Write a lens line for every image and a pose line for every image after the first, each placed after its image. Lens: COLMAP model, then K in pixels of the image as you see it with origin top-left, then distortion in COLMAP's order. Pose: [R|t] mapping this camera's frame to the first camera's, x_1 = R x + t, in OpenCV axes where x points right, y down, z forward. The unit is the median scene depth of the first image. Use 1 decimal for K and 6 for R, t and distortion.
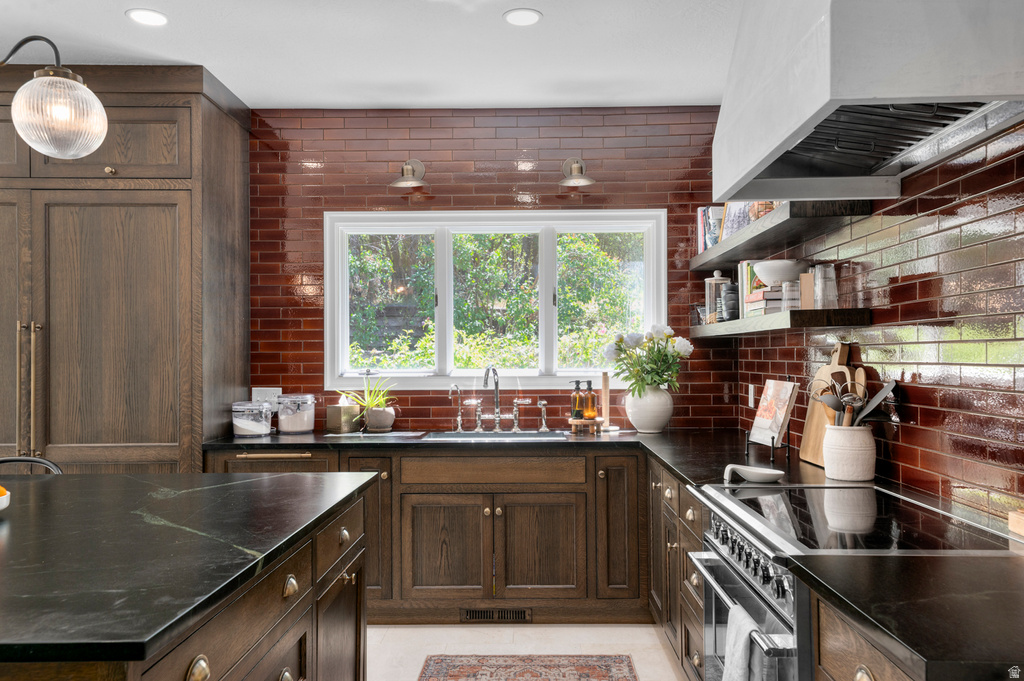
lens RADIAL K [[792.4, 0, 514.6], [0, 792.4, 351.6], [0, 0, 1]] dist [0.027451, 0.003299]
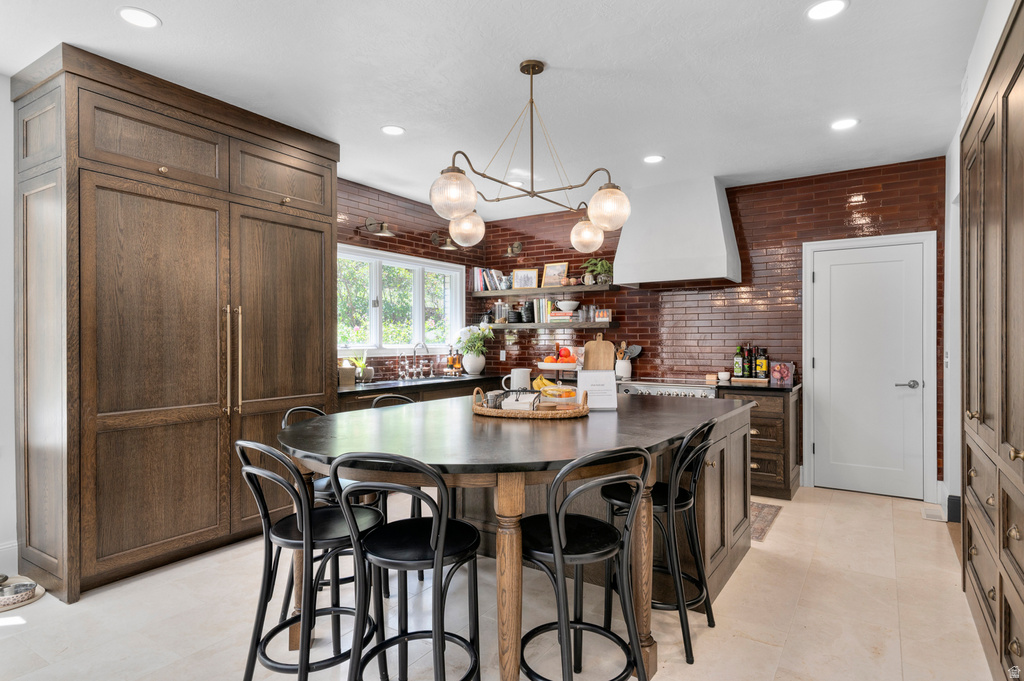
lens RADIAL K [[560.4, 0, 516.5], [0, 560.4, 340.3], [0, 0, 1]] dist [0.000092, 0.001399]
pose [[0.527788, 0.005643, 0.849357, -1.018458], [-0.011511, 0.999934, 0.000509, 0.010893], [-0.849298, -0.010045, 0.527818, 0.129903]]
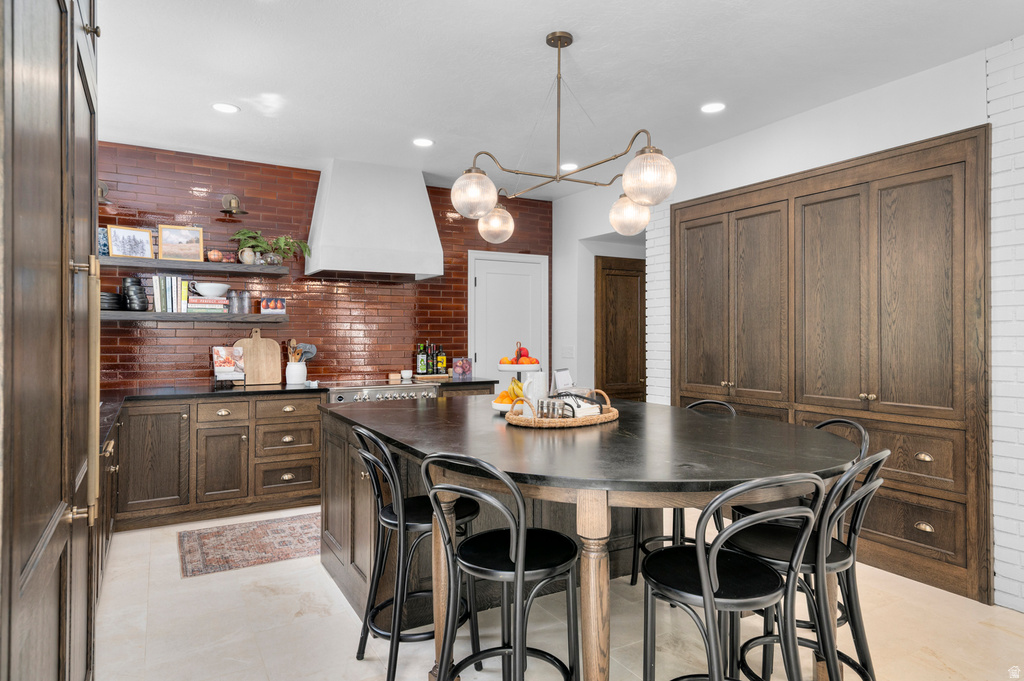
lens RADIAL K [[604.0, 0, 515.7], [0, 604.0, 335.3], [0, 0, 1]] dist [-0.000703, -0.000284]
pose [[-0.521811, 0.008656, 0.853017, -0.962773], [-0.004902, 0.999902, -0.013145, 0.016839], [-0.853047, -0.011041, -0.521717, 0.868409]]
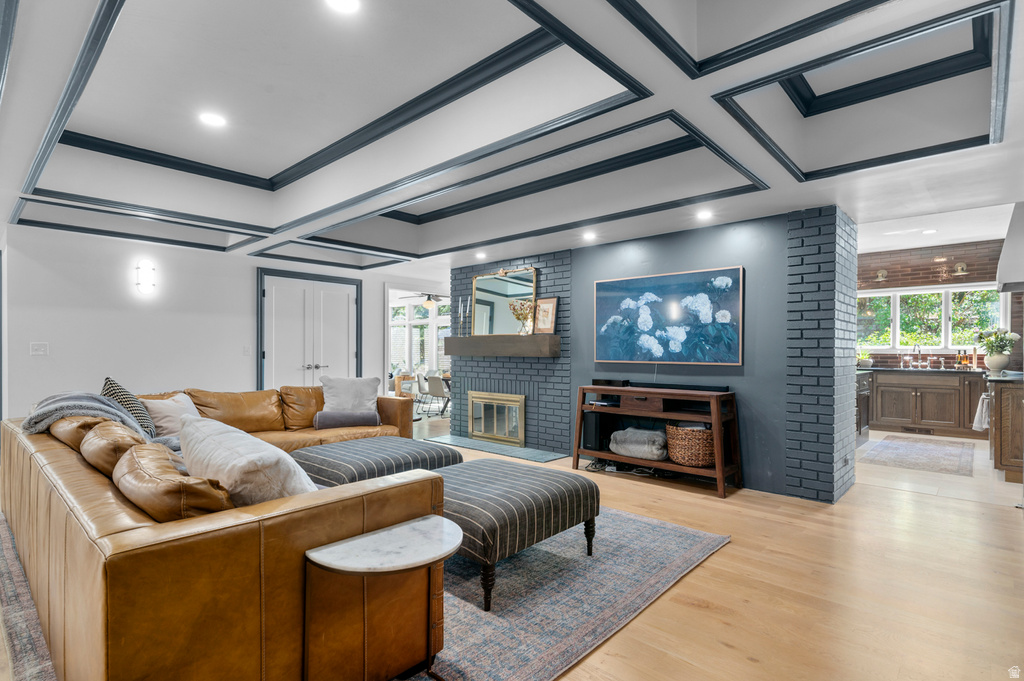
lens RADIAL K [[506.7, 0, 512.4], [0, 506.7, 351.0], [0, 0, 1]] dist [0.006592, 0.000954]
pose [[0.747157, 0.008763, -0.664590, 0.095400], [-0.002022, 0.999938, 0.010911, 0.024152], [0.664644, -0.006808, 0.747129, -1.238456]]
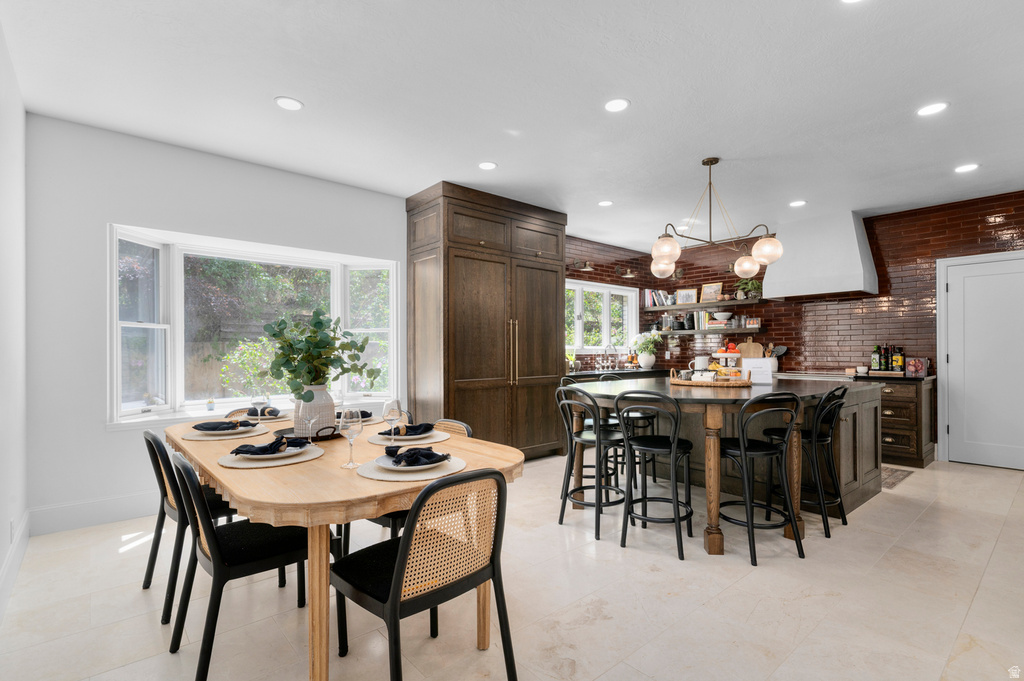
lens RADIAL K [[478.9, 0, 508.1], [0, 478.9, 349.5], [0, 0, 1]] dist [0.001898, -0.004930]
pose [[0.753766, 0.004705, 0.657127, -1.313690], [-0.008698, 0.999958, 0.002817, 0.034406], [-0.657086, -0.007839, 0.753775, 0.043707]]
